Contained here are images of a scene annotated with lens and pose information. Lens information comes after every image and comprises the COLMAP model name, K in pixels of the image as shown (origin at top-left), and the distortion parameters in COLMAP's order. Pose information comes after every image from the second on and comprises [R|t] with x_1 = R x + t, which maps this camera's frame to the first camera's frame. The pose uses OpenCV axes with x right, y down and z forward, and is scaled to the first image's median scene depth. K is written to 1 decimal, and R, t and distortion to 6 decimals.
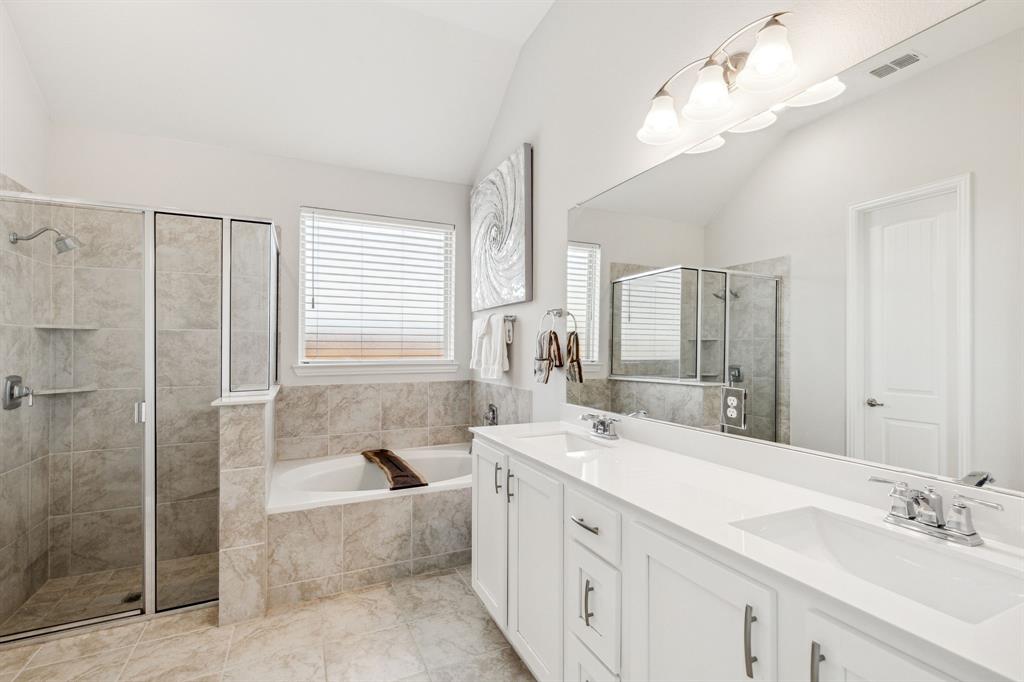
lens RADIAL K [[467.3, 0, 512.0], [0, 467.3, 343.8], [0, 0, 1]] dist [0.014292, 0.000064]
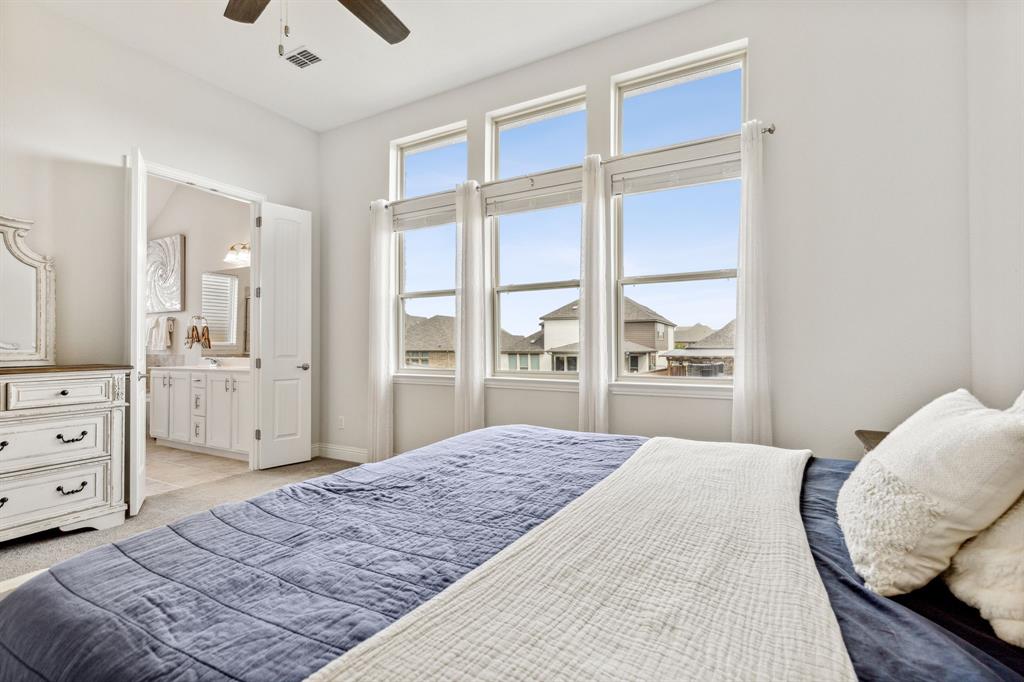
lens RADIAL K [[467.3, 0, 513.9], [0, 467.3, 337.4], [0, 0, 1]] dist [0.014292, 0.000064]
pose [[0.813682, 0.004600, 0.581291, 0.018620], [0.000071, 0.999968, -0.008013, 0.042051], [-0.581310, 0.006562, 0.813656, -1.527508]]
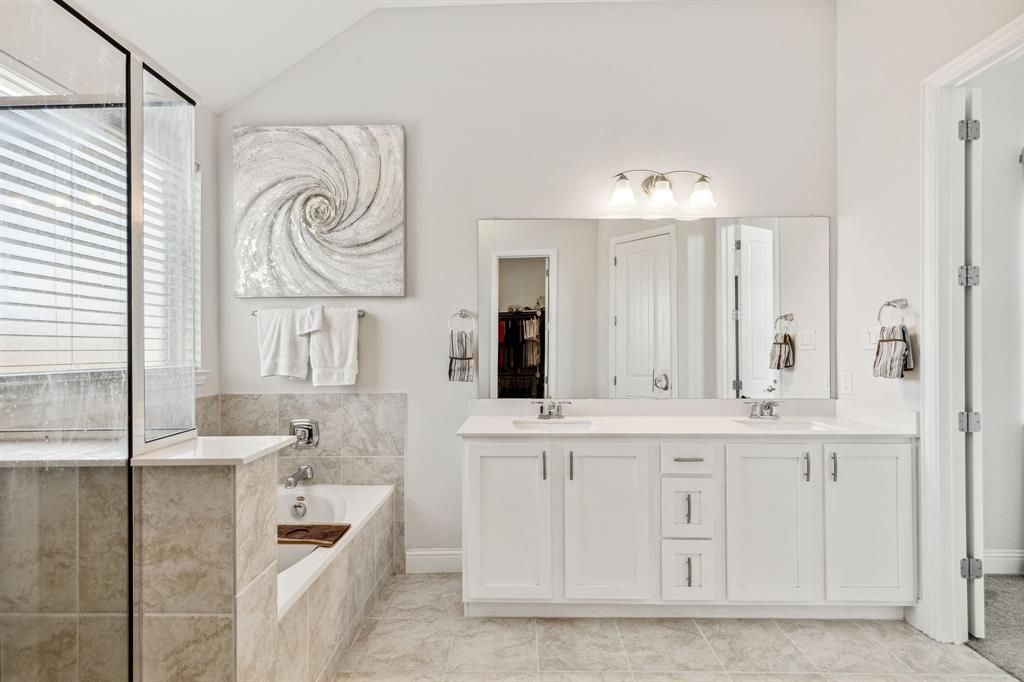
lens RADIAL K [[467.3, 0, 515.7], [0, 467.3, 348.4], [0, 0, 1]] dist [0.014292, 0.000064]
pose [[0.435613, -0.001756, 0.900132, -0.703244], [-0.003142, 0.999989, 0.003471, 0.006263], [-0.900129, -0.004340, 0.435603, 0.392863]]
